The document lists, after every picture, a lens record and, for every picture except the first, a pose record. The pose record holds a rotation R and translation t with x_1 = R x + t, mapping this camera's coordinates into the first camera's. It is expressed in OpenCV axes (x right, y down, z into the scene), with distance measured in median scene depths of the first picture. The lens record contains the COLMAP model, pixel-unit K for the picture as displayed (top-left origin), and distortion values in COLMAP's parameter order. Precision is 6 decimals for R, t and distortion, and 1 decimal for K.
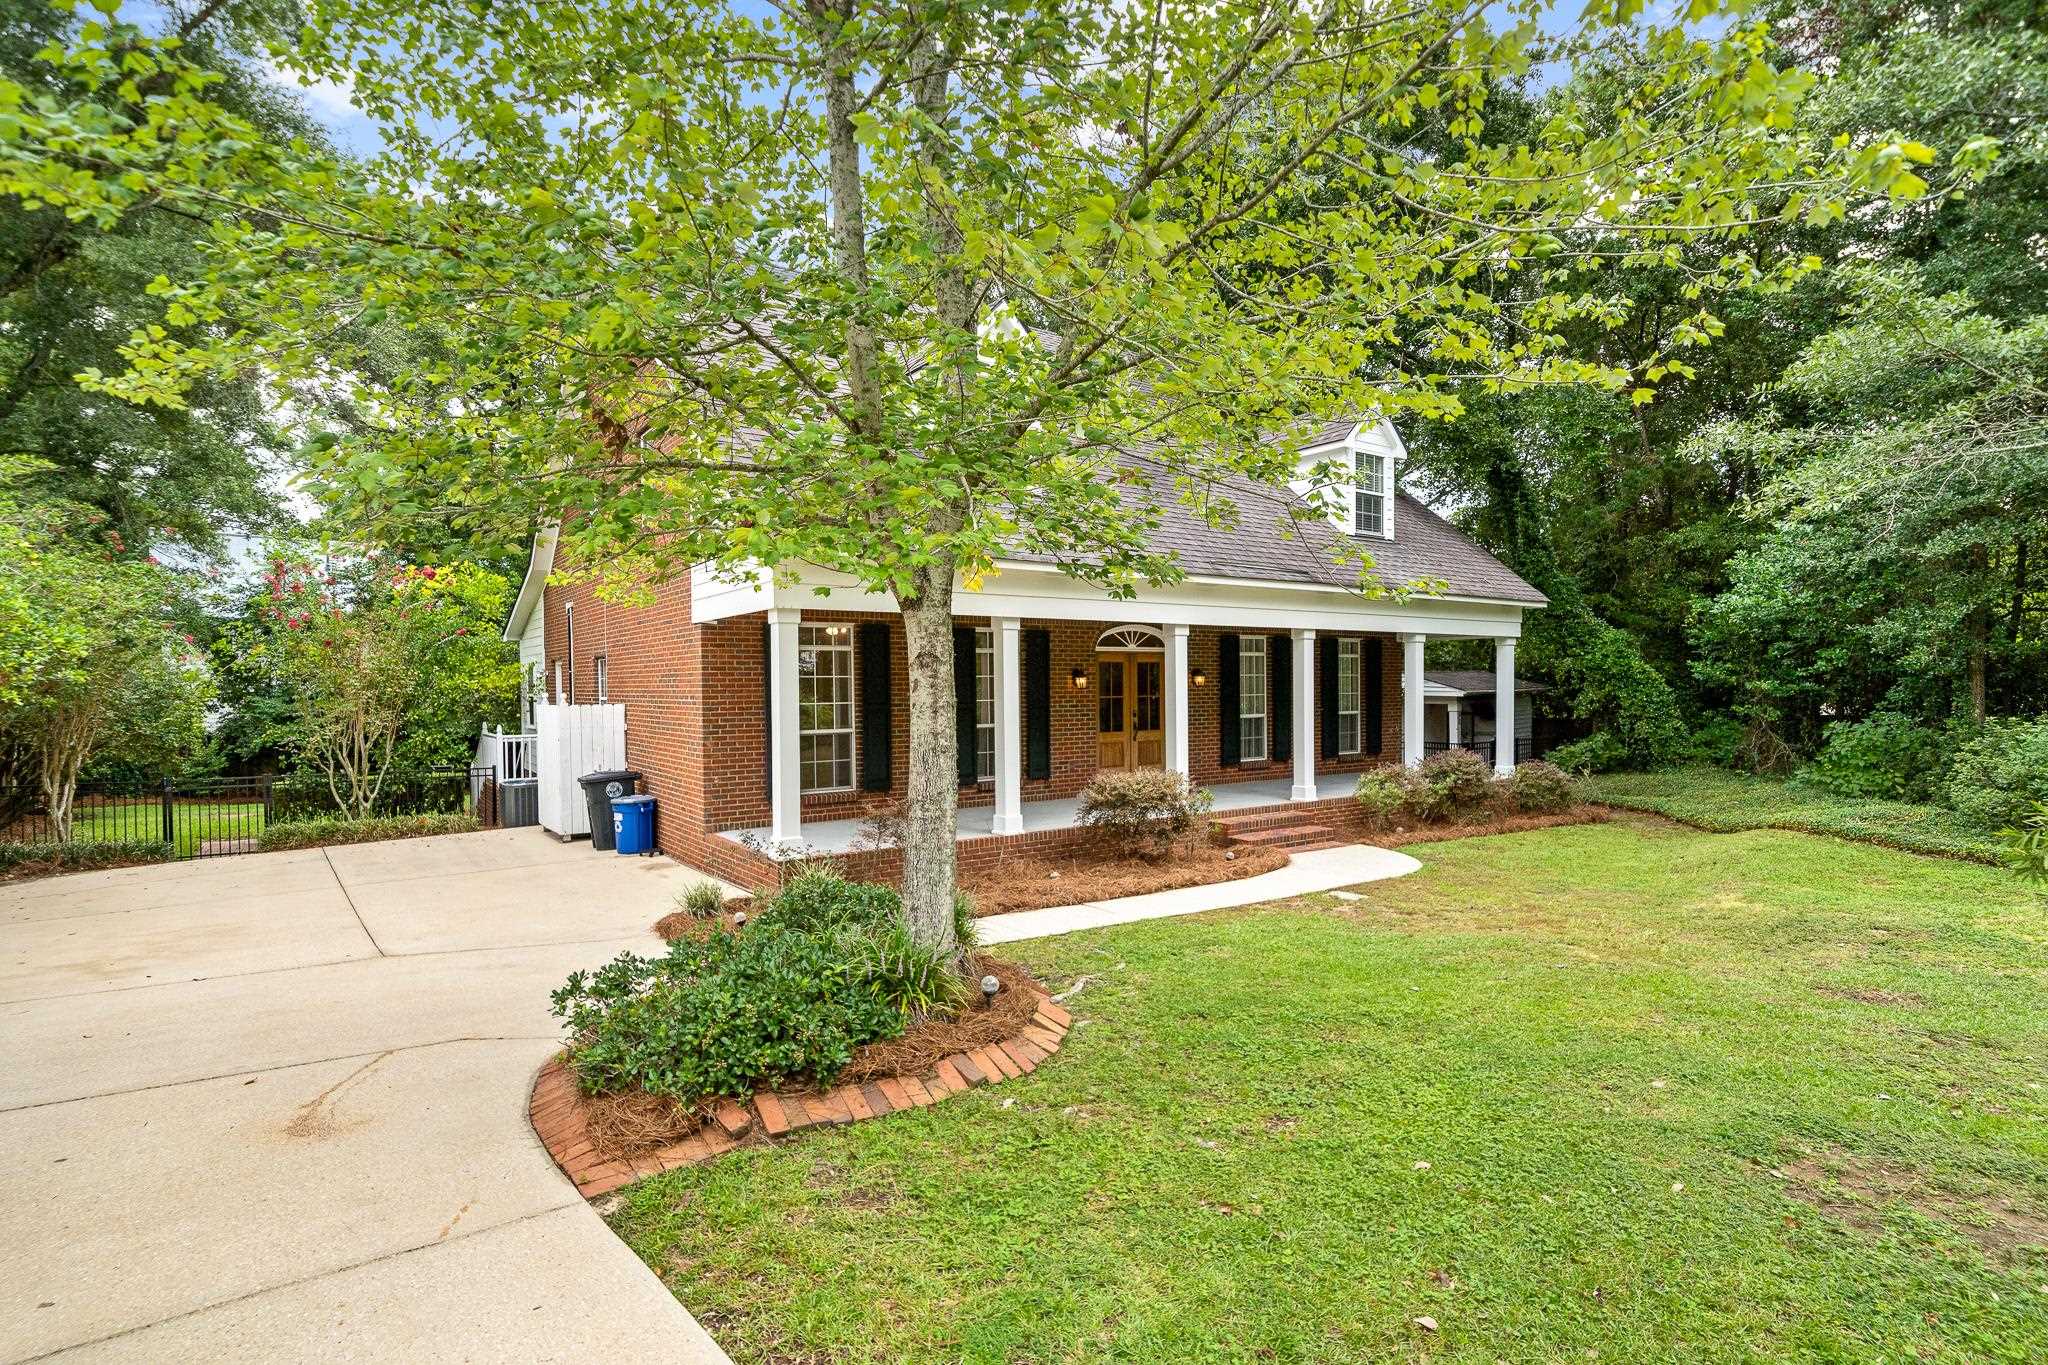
lens RADIAL K [[1043.8, 0, 1017.1], [0, 1043.8, 711.3], [0, 0, 1]] dist [0.015996, 0.000030]
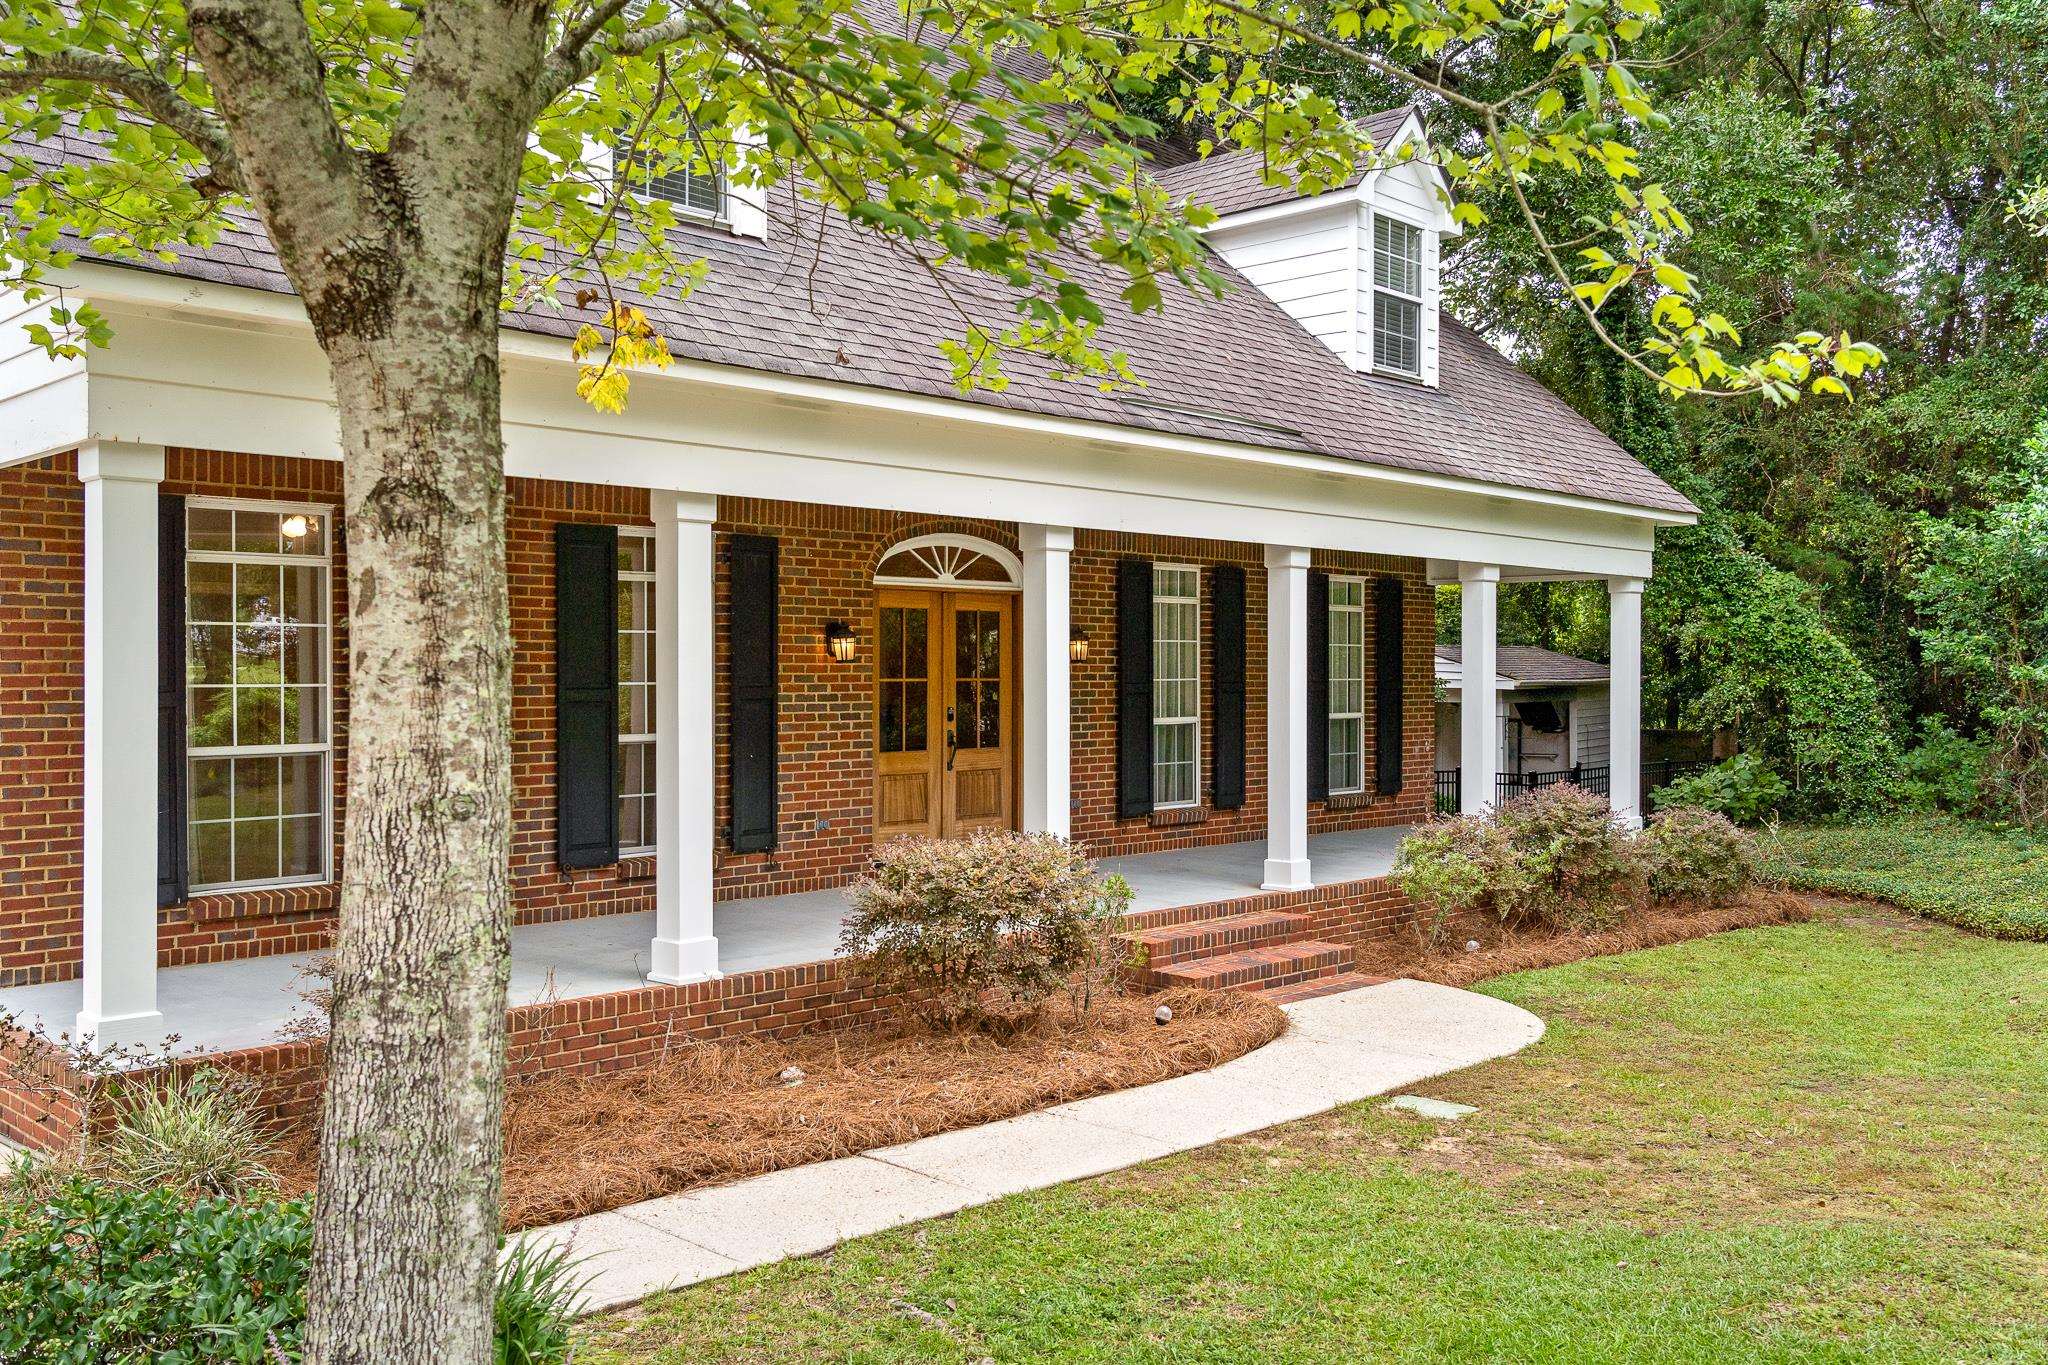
lens RADIAL K [[1791.0, 0, 1049.5], [0, 1791.0, 679.9], [0, 0, 1]] dist [0.031669, -0.006661]
pose [[0.981965, 0.009264, 0.188834, -0.001186], [-0.005338, 0.999759, -0.021290, 0.004014], [-0.188986, 0.019898, 0.981778, 0.179306]]
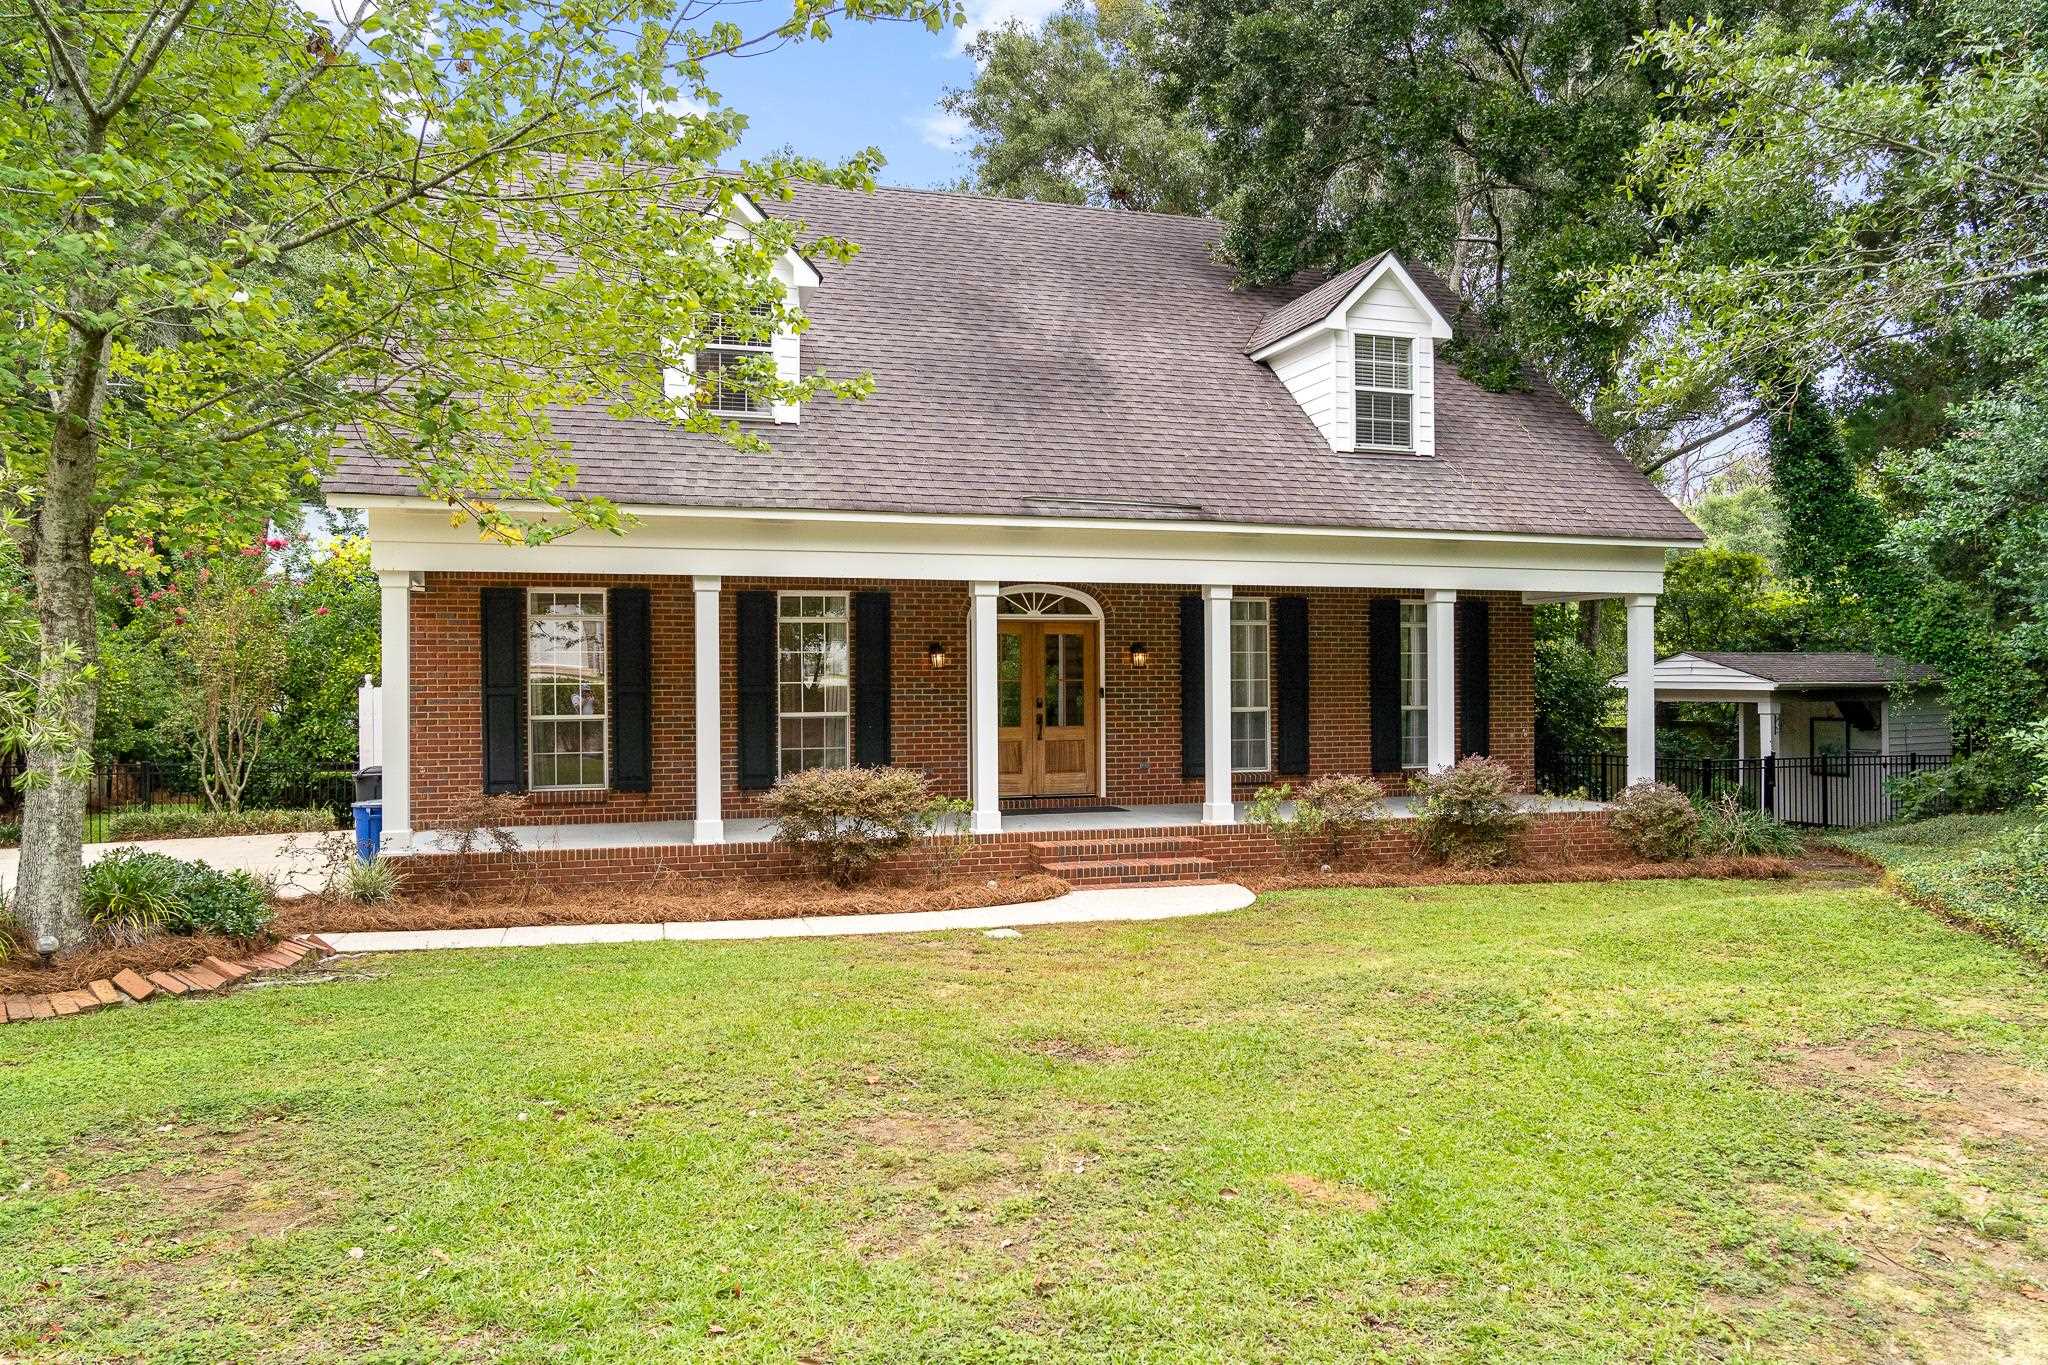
lens RADIAL K [[1490.7, 0, 1018.0], [0, 1490.7, 686.3], [0, 0, 1]] dist [-0.012458, -0.002521]
pose [[0.950703, 0.003716, -0.310082, 0.471887], [-0.010944, 0.999707, -0.021573, 0.014589], [0.309911, 0.023903, 0.950465, -0.017281]]
